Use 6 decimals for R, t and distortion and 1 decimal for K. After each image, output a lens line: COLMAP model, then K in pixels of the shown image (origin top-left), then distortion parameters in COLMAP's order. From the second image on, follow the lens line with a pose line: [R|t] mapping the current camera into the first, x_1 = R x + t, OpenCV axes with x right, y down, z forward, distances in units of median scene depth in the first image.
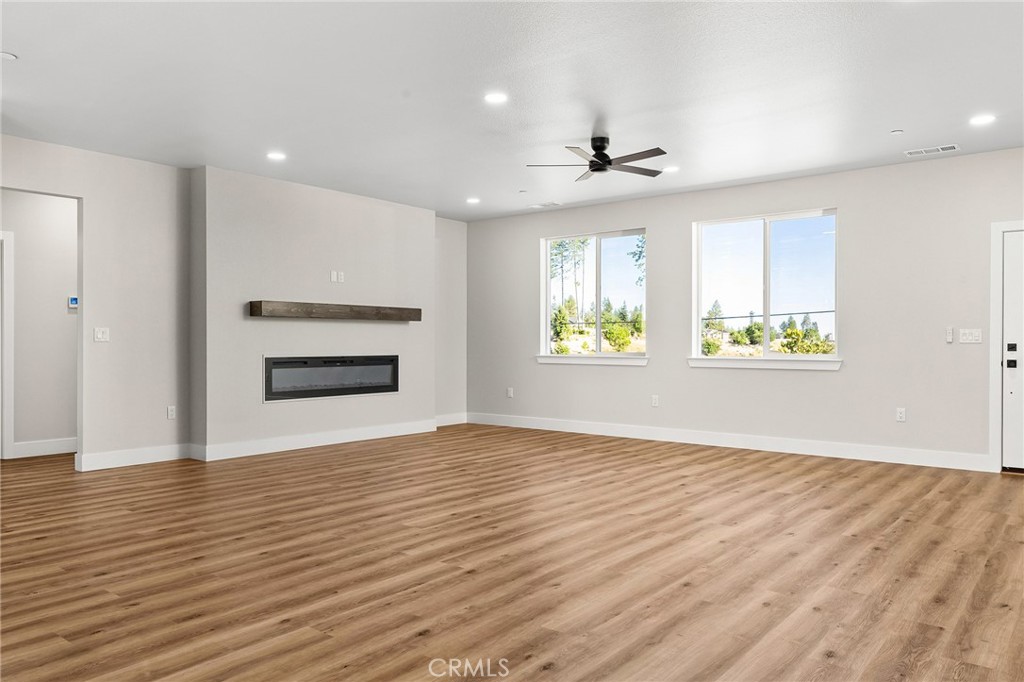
lens RADIAL K [[716.3, 0, 511.1], [0, 716.3, 351.4], [0, 0, 1]] dist [-0.005867, -0.003237]
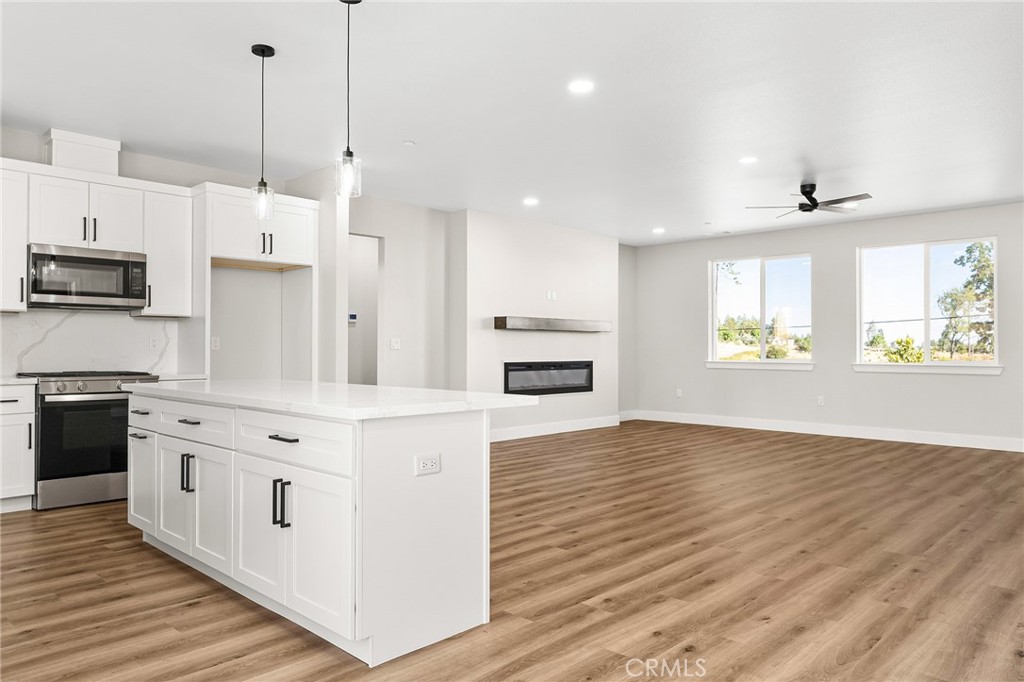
lens RADIAL K [[675.3, 0, 513.4], [0, 675.3, 344.5], [0, 0, 1]] dist [-0.010682, 0.007434]
pose [[0.994850, 0.000872, -0.101351, -0.358201], [-0.002785, 0.999821, -0.018732, -0.000398], [0.101316, 0.018917, 0.994674, -0.269386]]
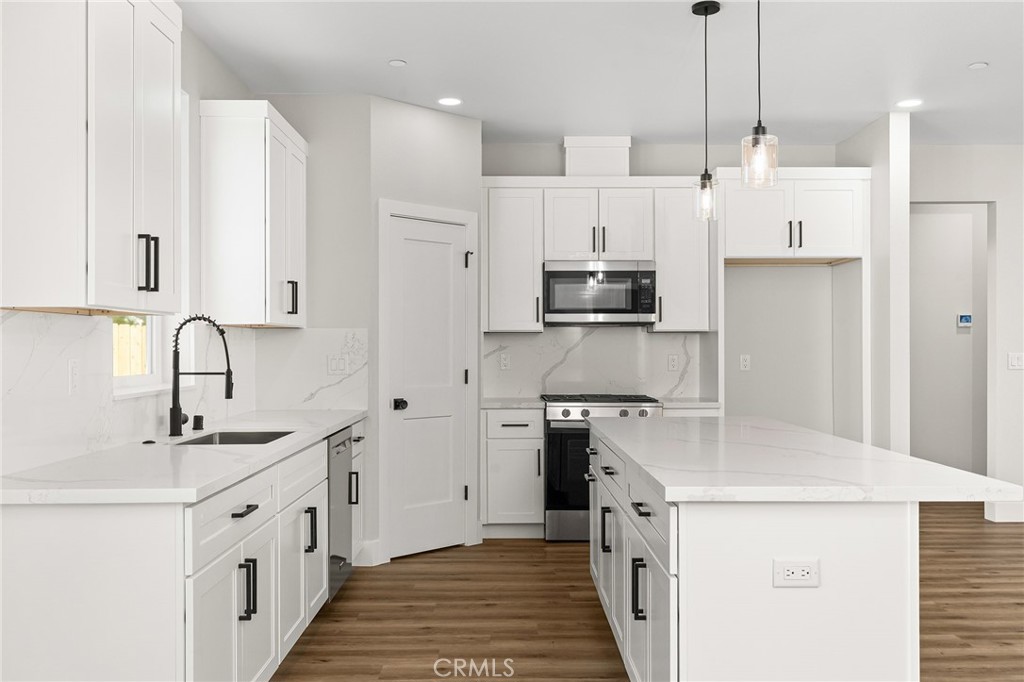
lens RADIAL K [[898.1, 0, 528.4], [0, 898.1, 346.5], [0, 0, 1]] dist [0.020125, -0.049762]
pose [[0.629135, -0.001507, -0.777295, -0.166621], [-0.009104, 0.999915, -0.009307, -0.038349], [0.777243, 0.012932, 0.629068, -0.161351]]
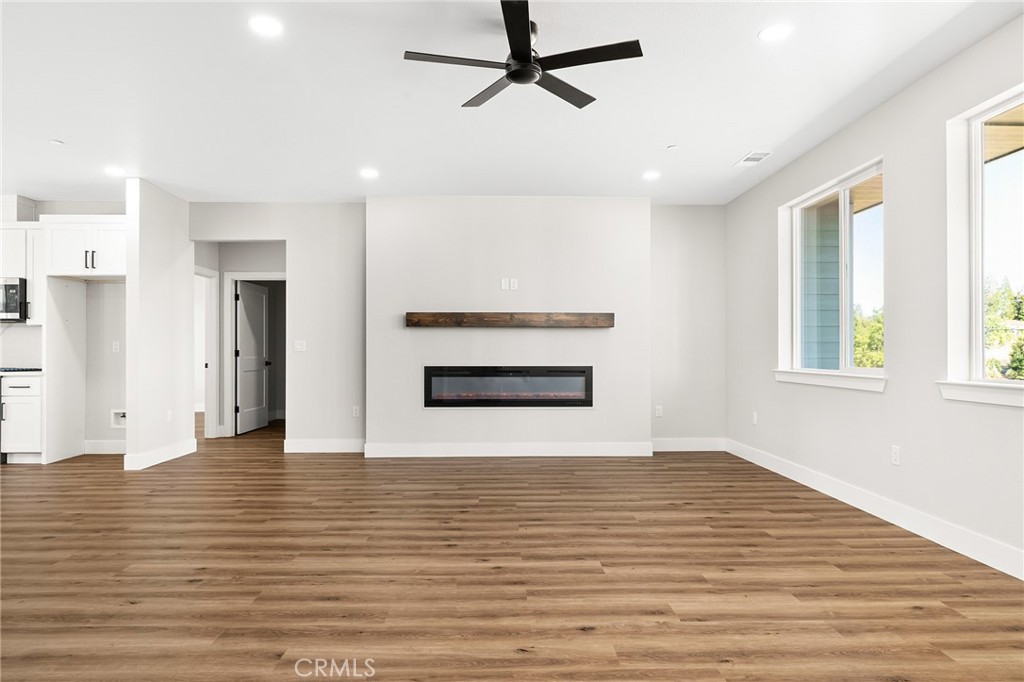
lens RADIAL K [[599.8, 0, 512.1], [0, 599.8, 350.4], [0, 0, 1]] dist [0.006409, -0.005785]
pose [[0.644267, 0.001125, -0.764799, 0.716485], [-0.007906, 0.999955, -0.005189, -0.019121], [0.764759, 0.009390, 0.644247, 0.896805]]
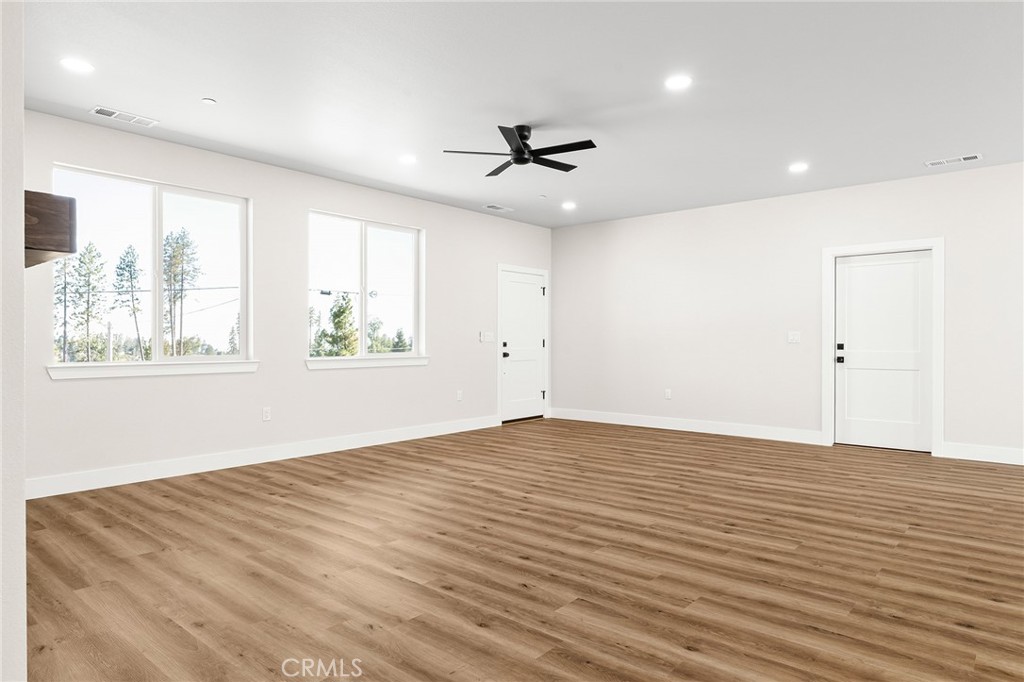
lens RADIAL K [[599.8, 0, 504.0], [0, 599.8, 342.4], [0, 0, 1]] dist [0.006409, -0.005785]
pose [[0.055830, -0.002324, 0.998438, -0.949047], [0.011414, 0.999933, 0.001689, -0.026509], [-0.998375, 0.011302, 0.055853, 1.346039]]
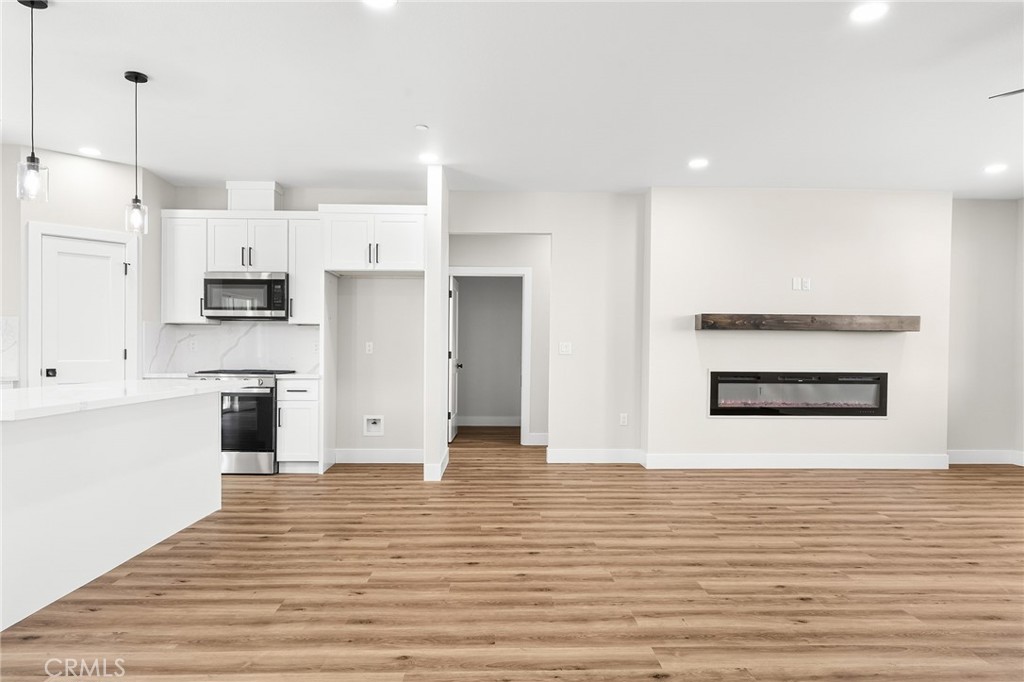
lens RADIAL K [[652.5, 0, 520.9], [0, 652.5, 359.7], [0, 0, 1]] dist [-0.009604, 0.011205]
pose [[0.654522, 0.013978, -0.755914, 0.279319], [-0.015995, 0.999861, 0.004640, -0.012706], [0.755874, 0.009054, 0.654655, 0.364860]]
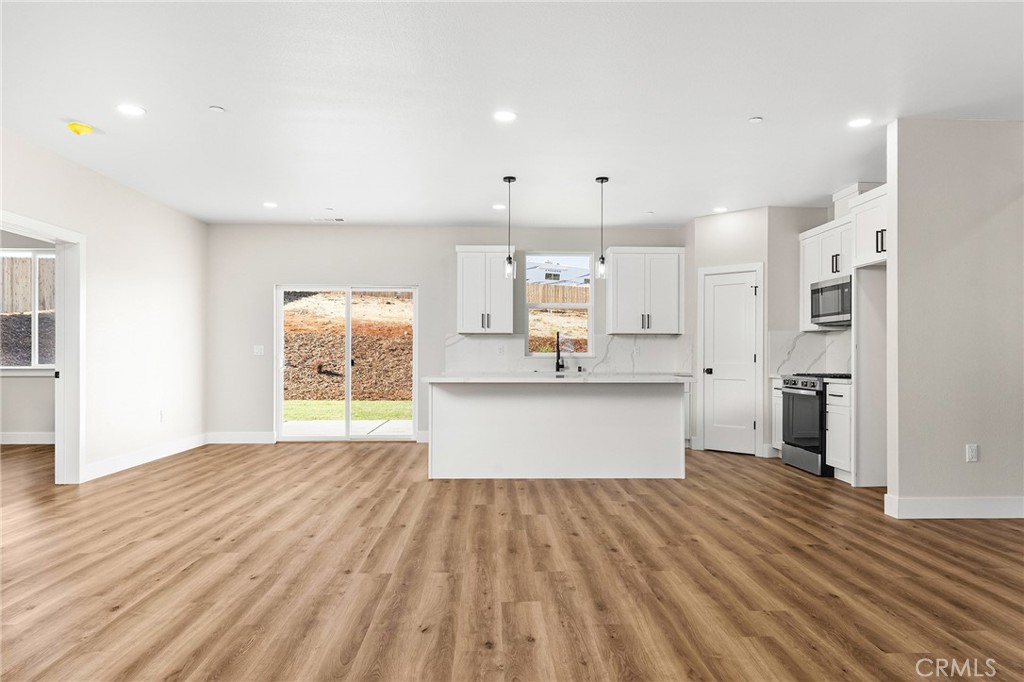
lens RADIAL K [[675.3, 0, 527.9], [0, 675.3, 336.4], [0, 0, 1]] dist [-0.010682, 0.007434]
pose [[-0.748175, -0.022572, -0.663118, 0.331229], [-0.011794, 0.999716, -0.020722, -0.018708], [0.663397, -0.007683, -0.748228, 1.544647]]
